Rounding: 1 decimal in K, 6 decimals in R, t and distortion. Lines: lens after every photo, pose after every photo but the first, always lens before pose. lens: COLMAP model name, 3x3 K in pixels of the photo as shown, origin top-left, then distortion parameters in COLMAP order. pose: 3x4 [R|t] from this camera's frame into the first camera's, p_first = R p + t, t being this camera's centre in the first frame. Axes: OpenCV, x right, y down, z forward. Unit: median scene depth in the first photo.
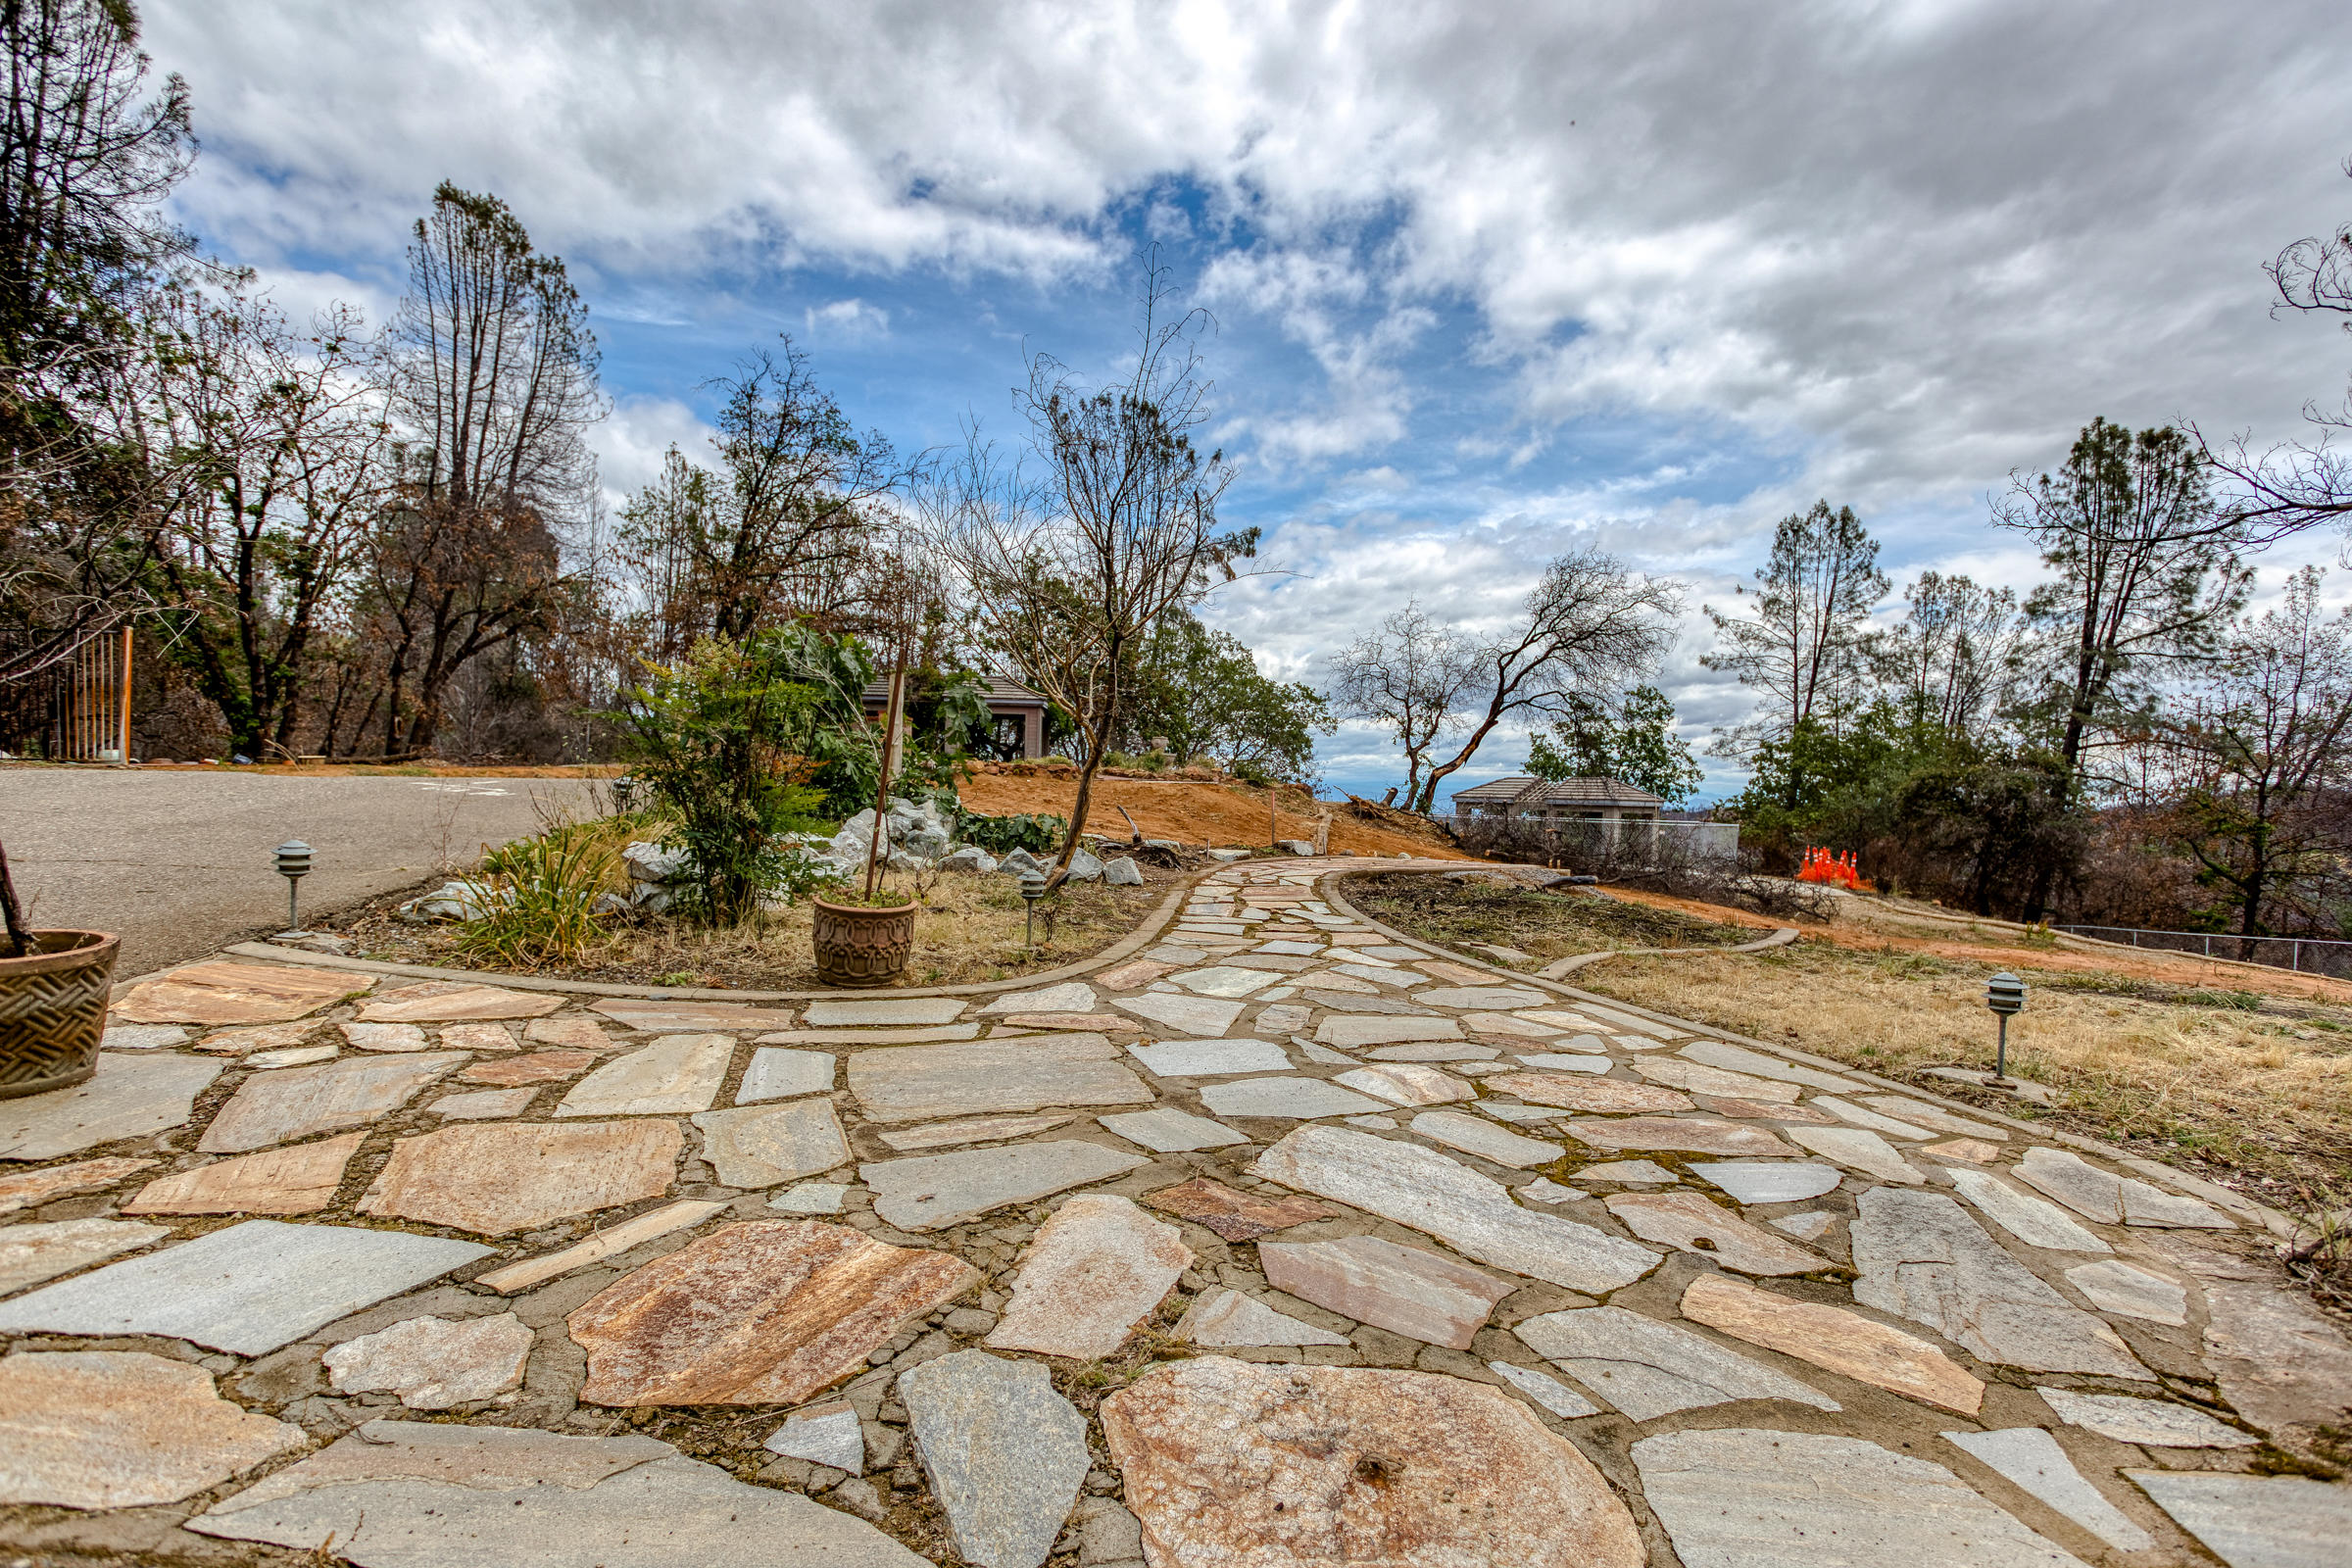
lens RADIAL K [[1257.8, 0, 1171.9], [0, 1257.8, 837.4], [0, 0, 1]] dist [-0.057305, 0.030932]
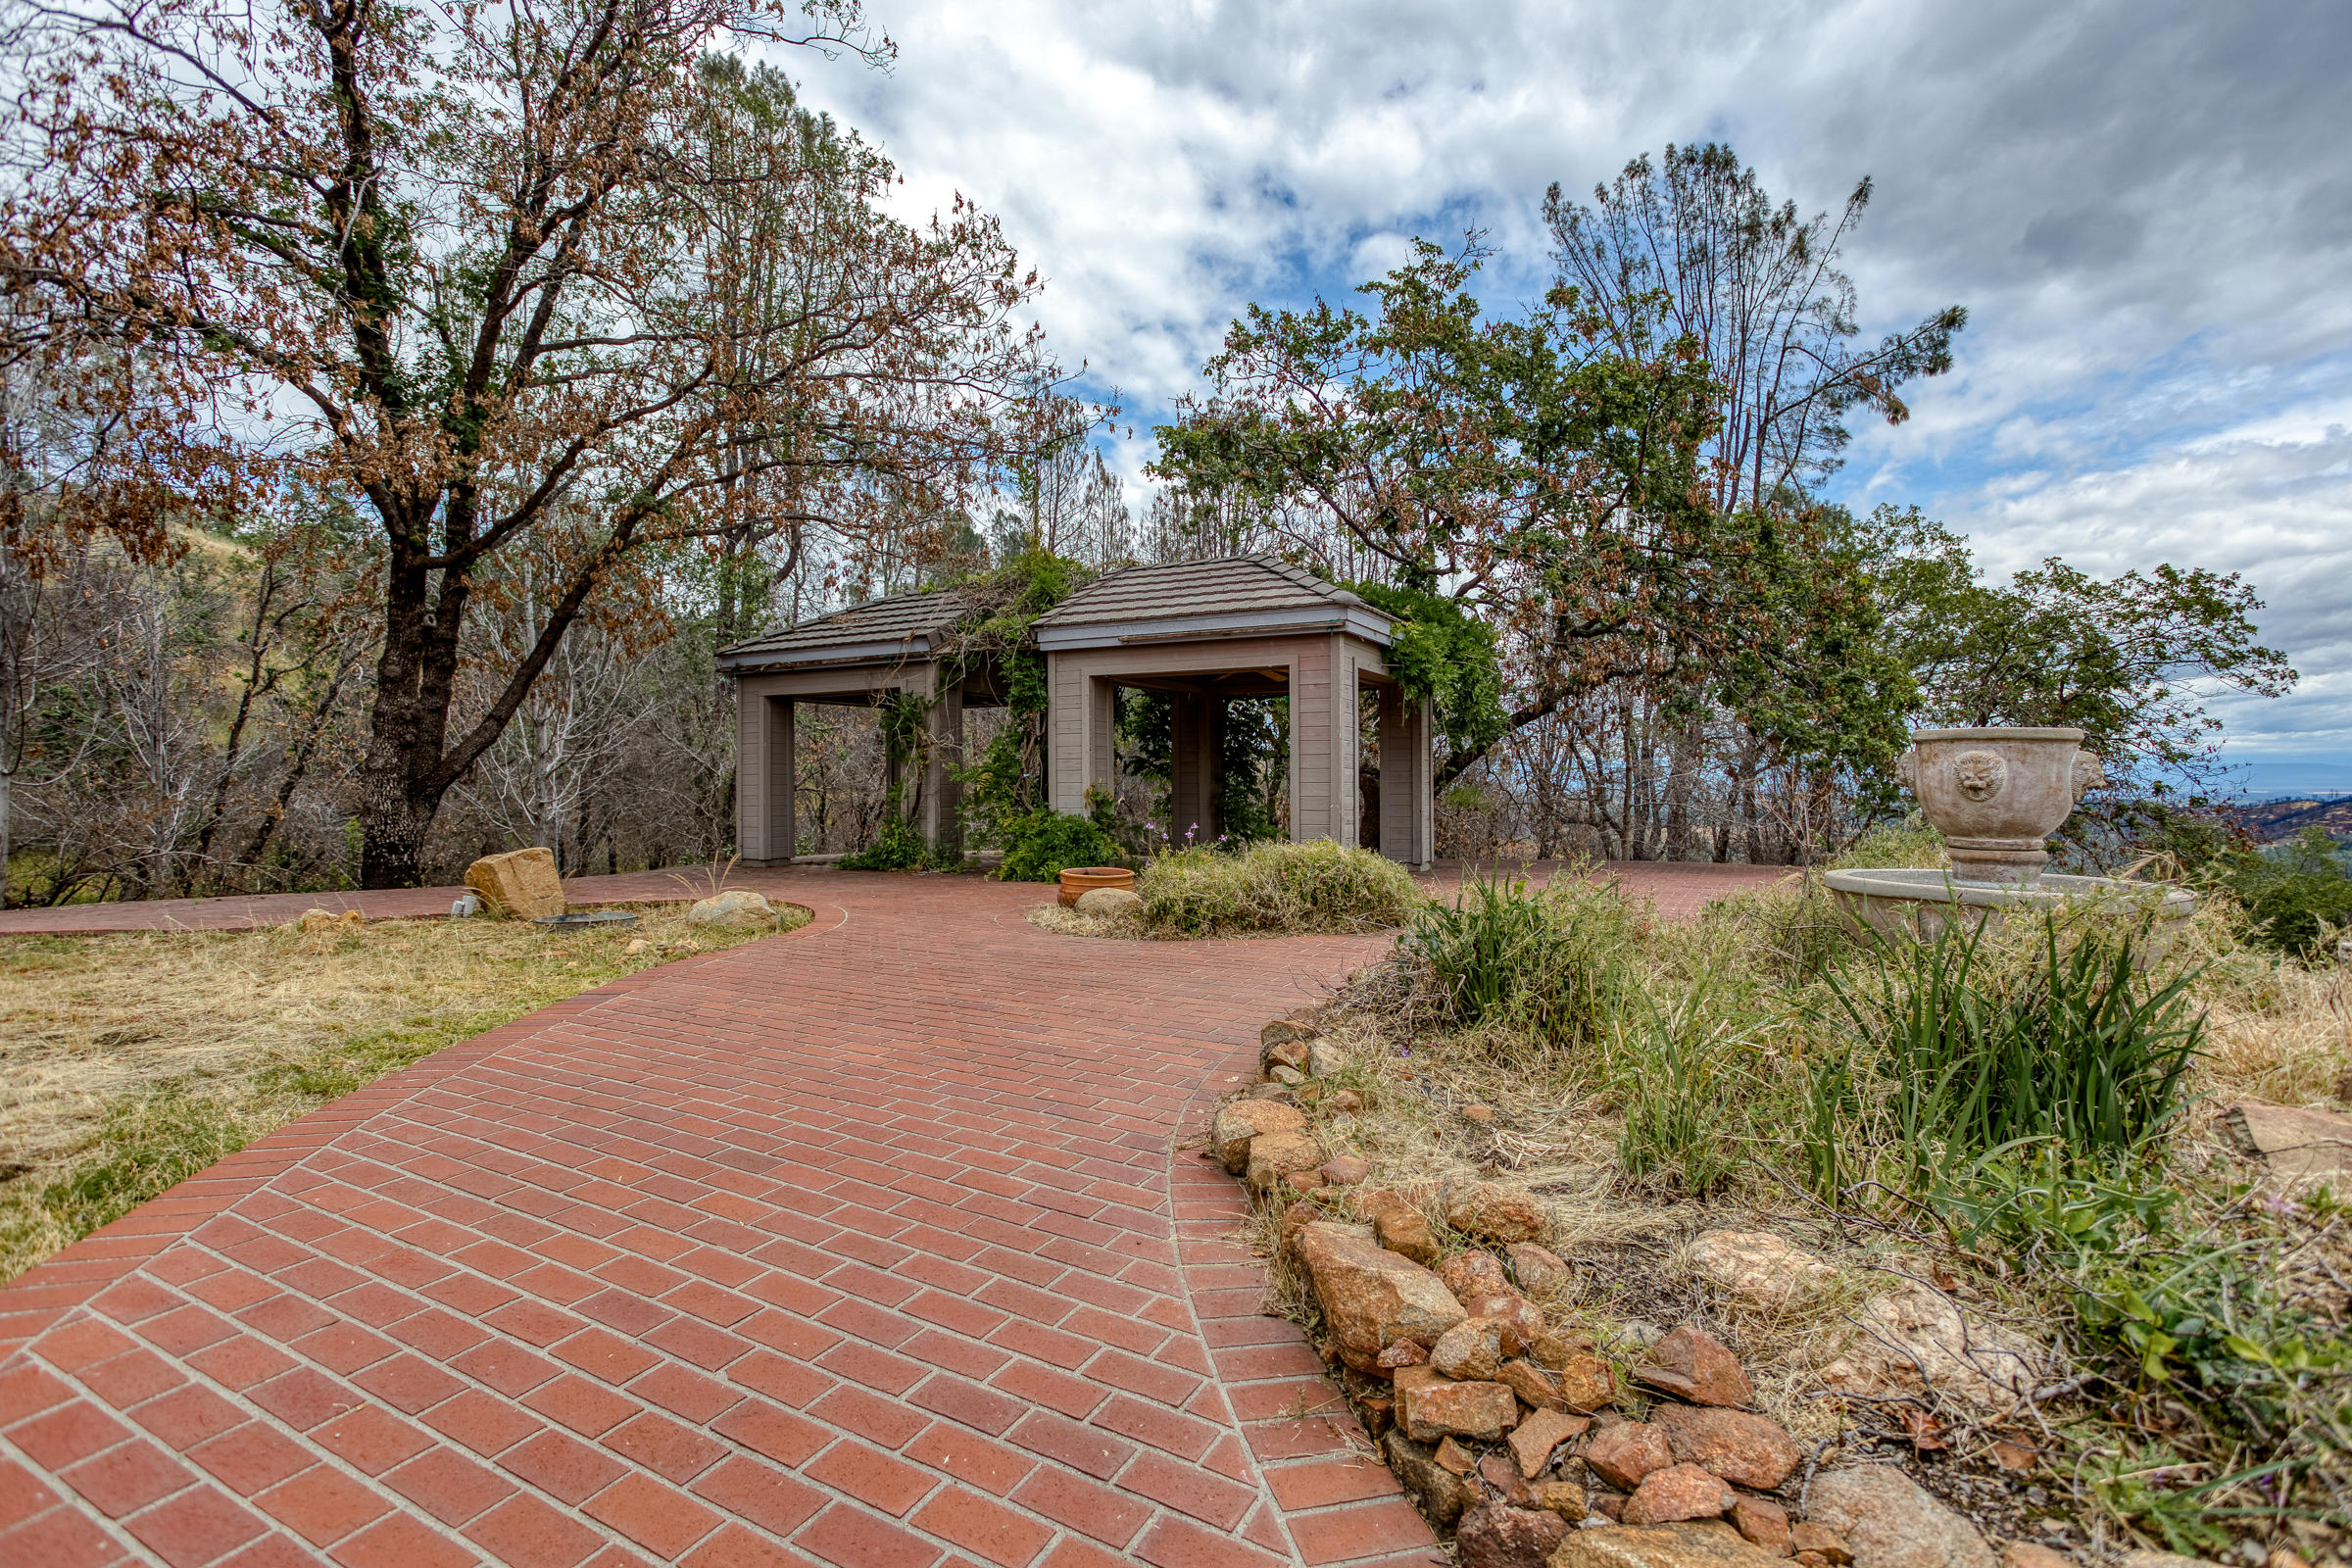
lens RADIAL K [[1205.8, 0, 1183.1], [0, 1205.8, 763.1], [0, 0, 1]] dist [-0.004506, 0.000726]
pose [[0.903234, -0.037197, -0.427534, -0.015568], [0.013156, 0.998168, -0.059051, -0.035652], [0.428947, 0.047712, 0.902069, 0.438187]]
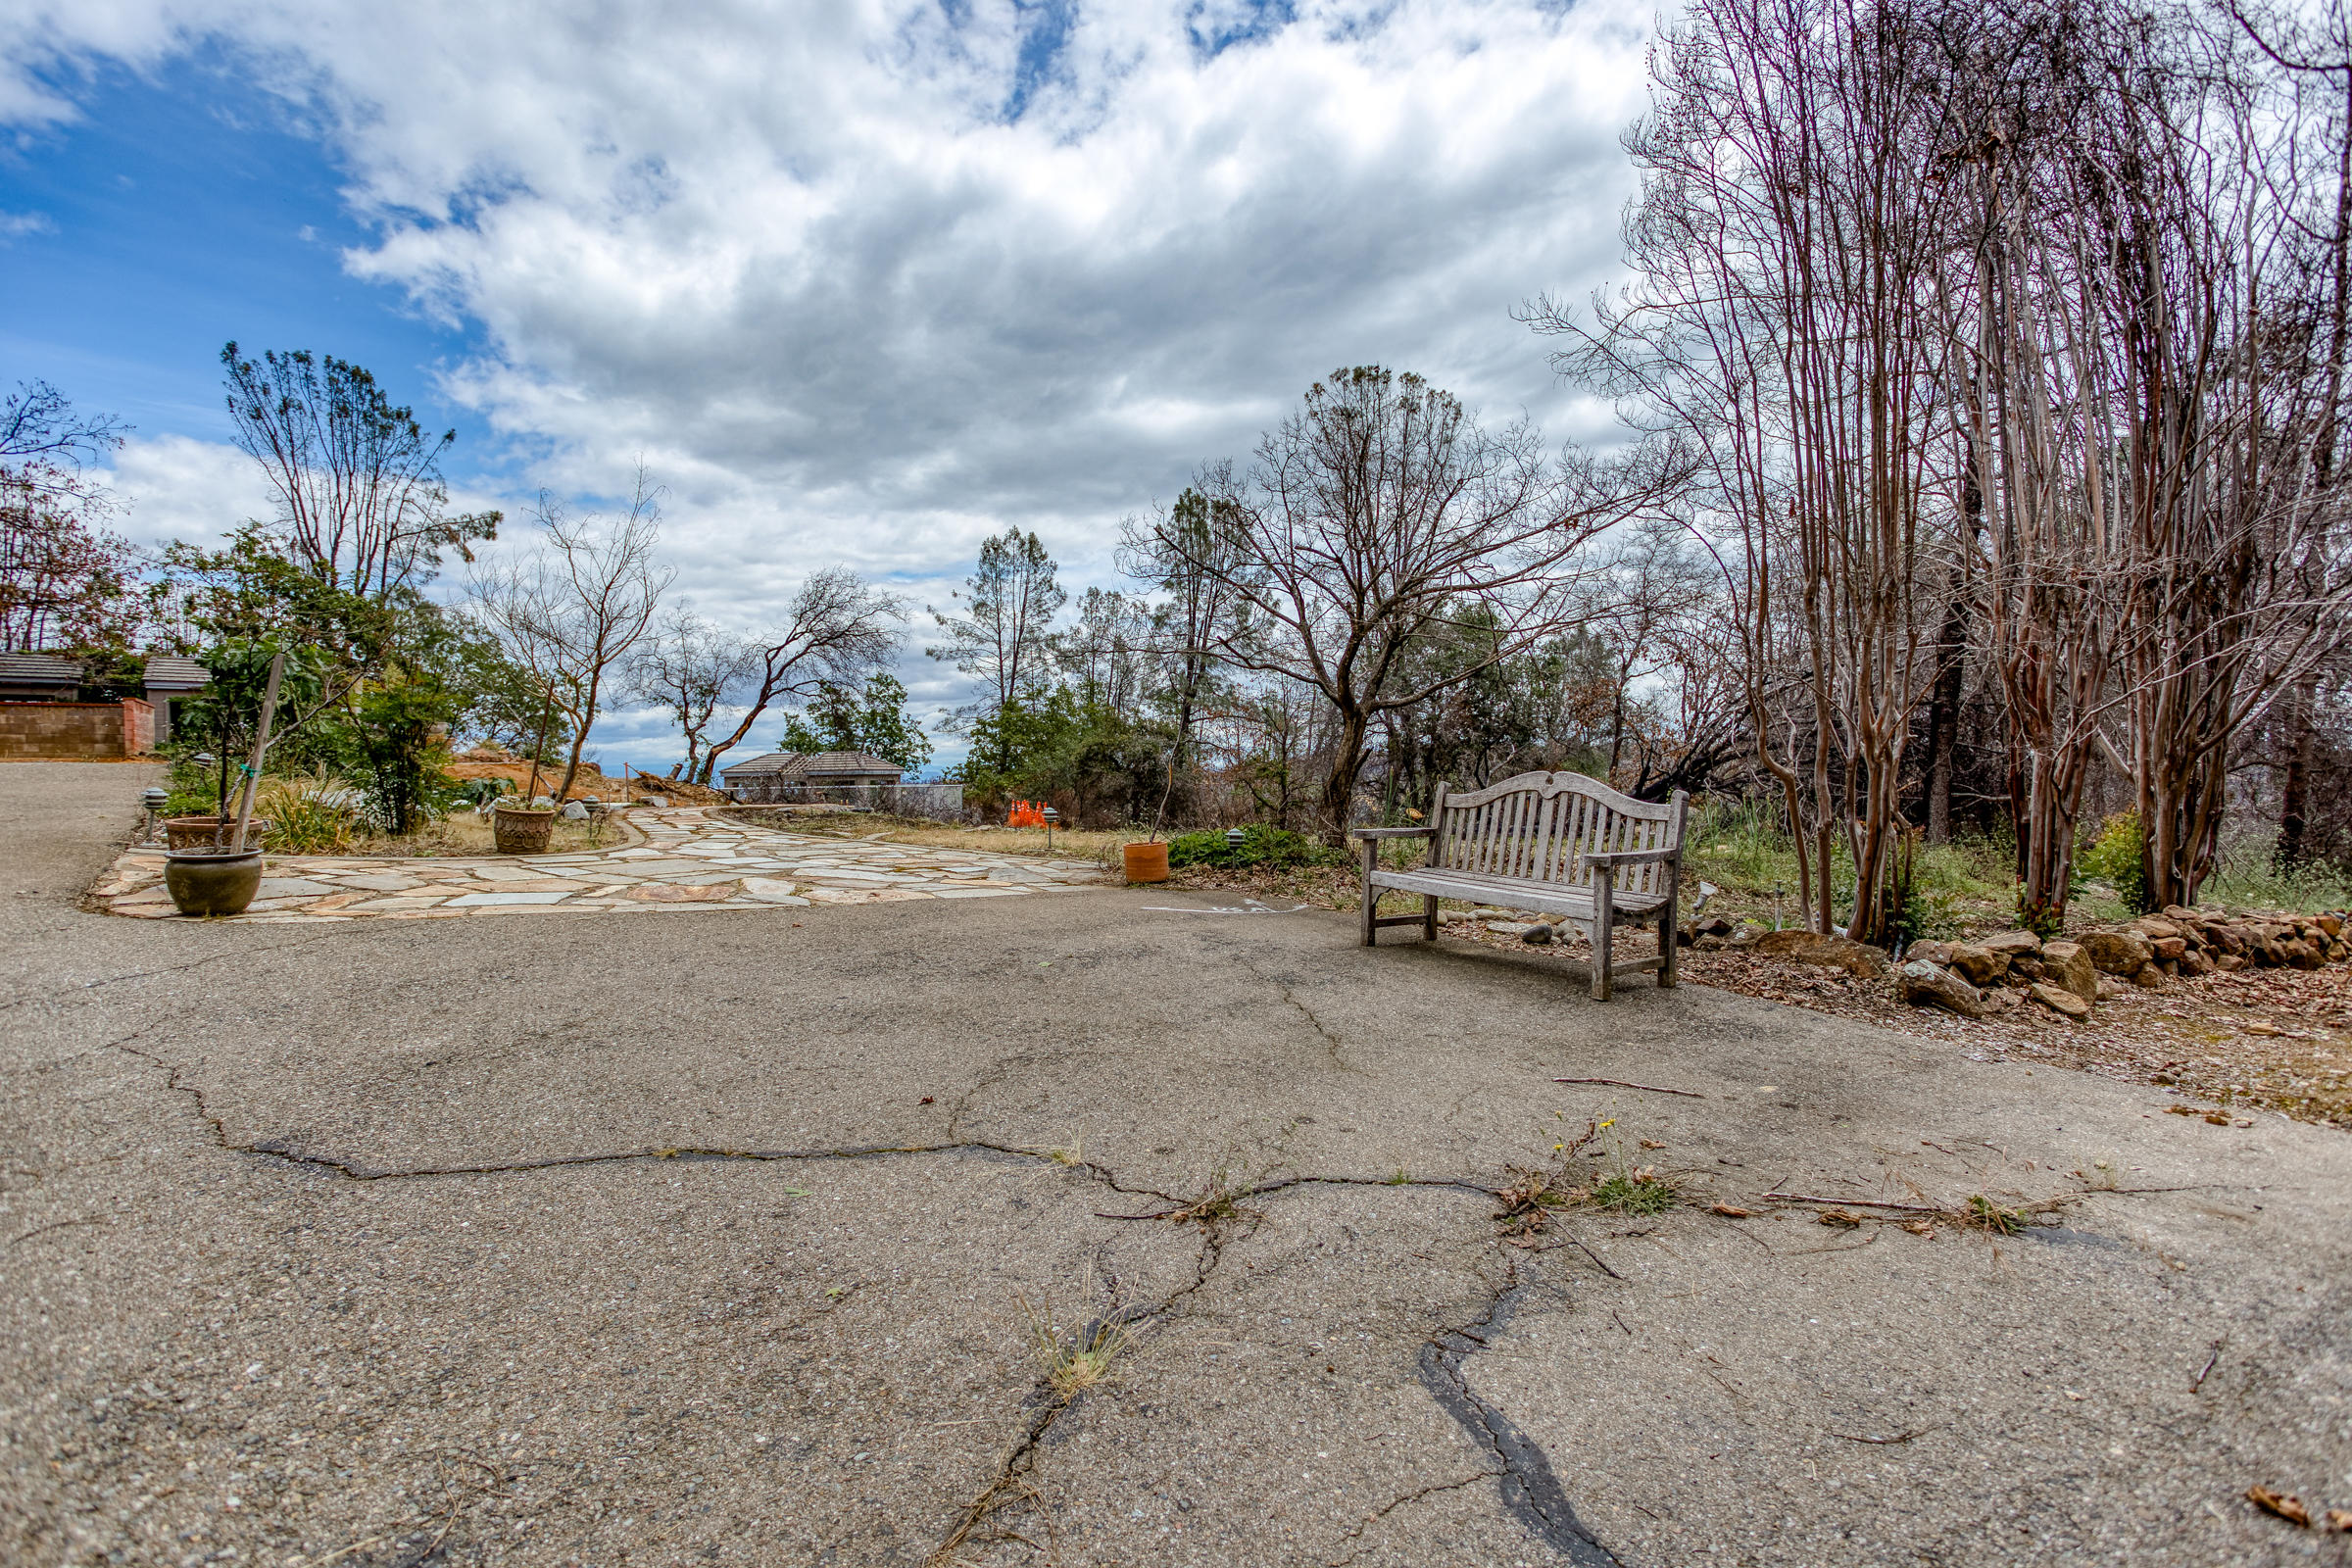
lens RADIAL K [[1205.8, 0, 1183.1], [0, 1205.8, 763.1], [0, 0, 1]] dist [-0.004506, 0.000726]
pose [[0.820950, -0.030398, 0.570191, -0.038762], [0.054274, 0.998215, -0.024925, 0.006635], [-0.568415, 0.051408, 0.821134, -0.090105]]
